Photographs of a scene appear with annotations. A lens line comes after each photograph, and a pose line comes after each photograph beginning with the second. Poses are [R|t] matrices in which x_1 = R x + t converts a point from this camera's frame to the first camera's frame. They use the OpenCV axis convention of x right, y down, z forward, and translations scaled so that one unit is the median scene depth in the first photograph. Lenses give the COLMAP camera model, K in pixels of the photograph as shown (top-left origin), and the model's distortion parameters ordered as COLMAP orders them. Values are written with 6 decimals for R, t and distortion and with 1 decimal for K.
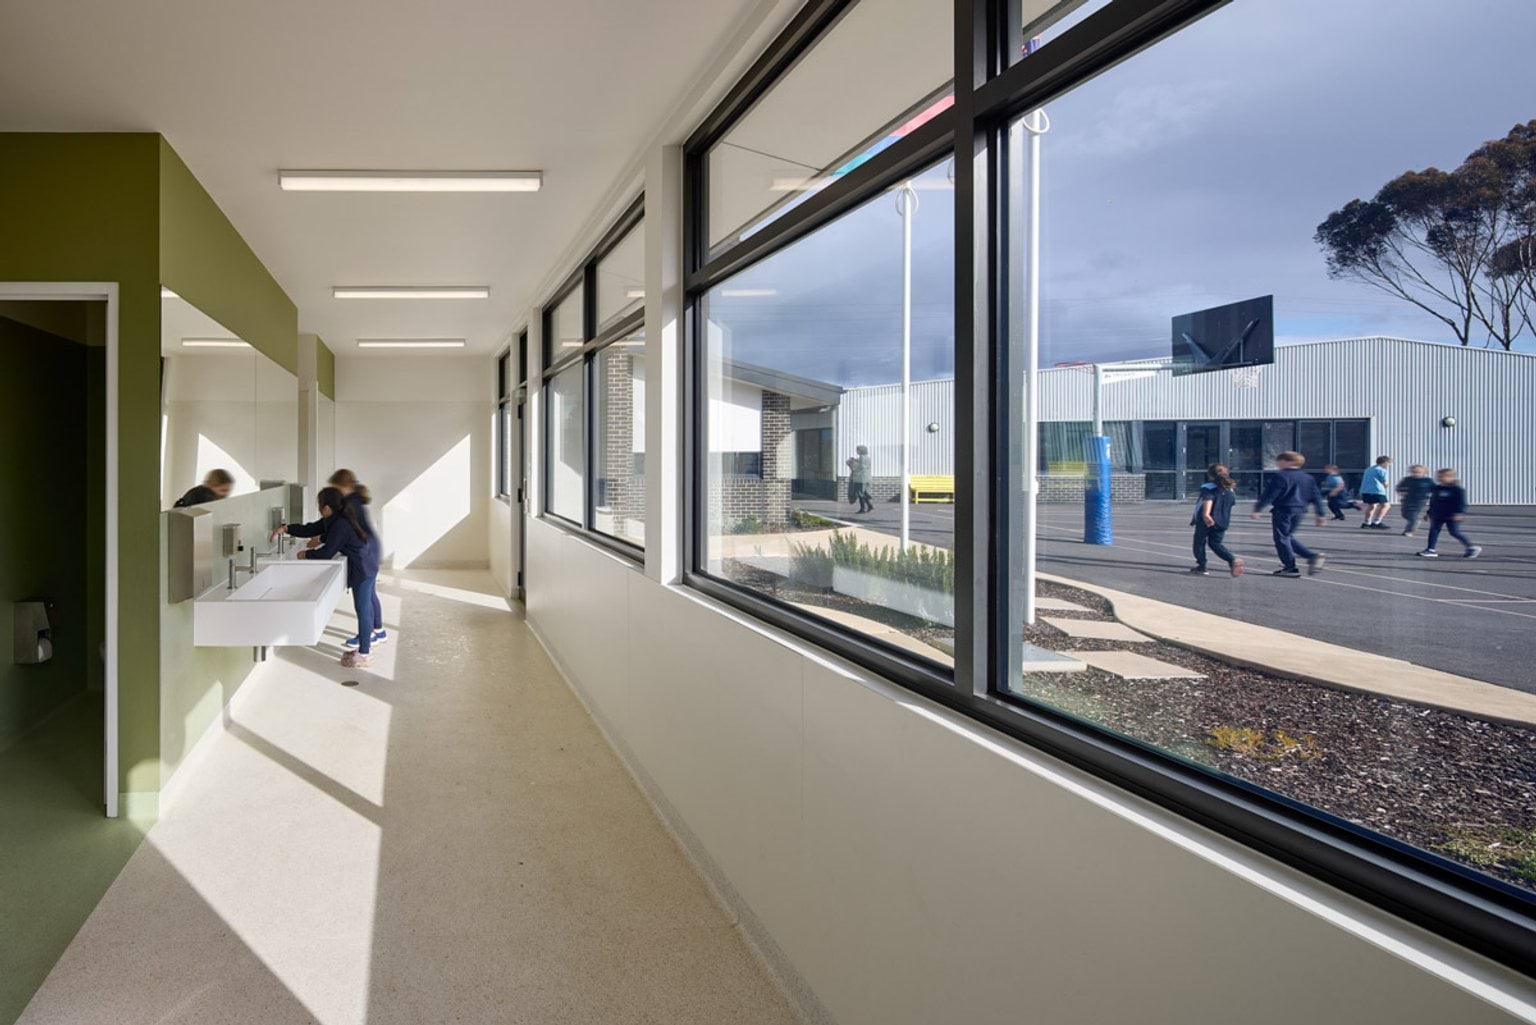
lens RADIAL K [[793.6, 0, 770.3], [0, 793.6, 468.3], [0, 0, 1]] dist [0.000215, -0.000778]
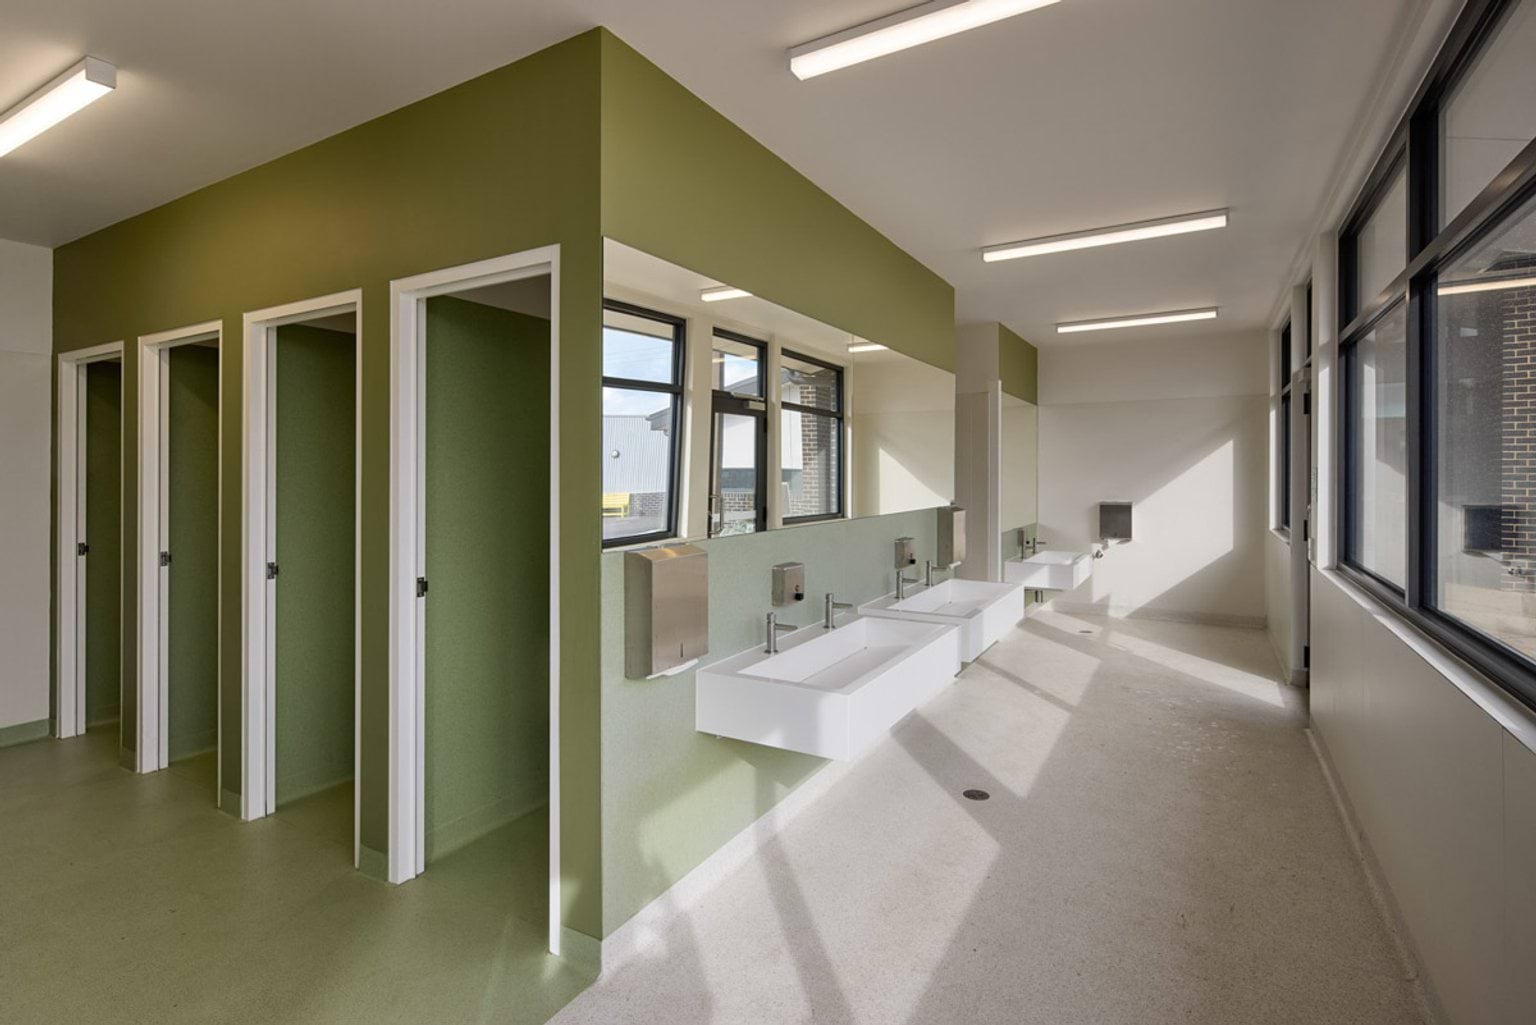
lens RADIAL K [[793.6, 0, 770.3], [0, 793.6, 468.3], [0, 0, 1]] dist [0.000215, -0.000778]
pose [[0.574113, -0.005016, -0.818761, -0.036928], [-0.009429, 0.999874, -0.012737, -0.005646], [0.818722, 0.015033, 0.573993, 0.290397]]
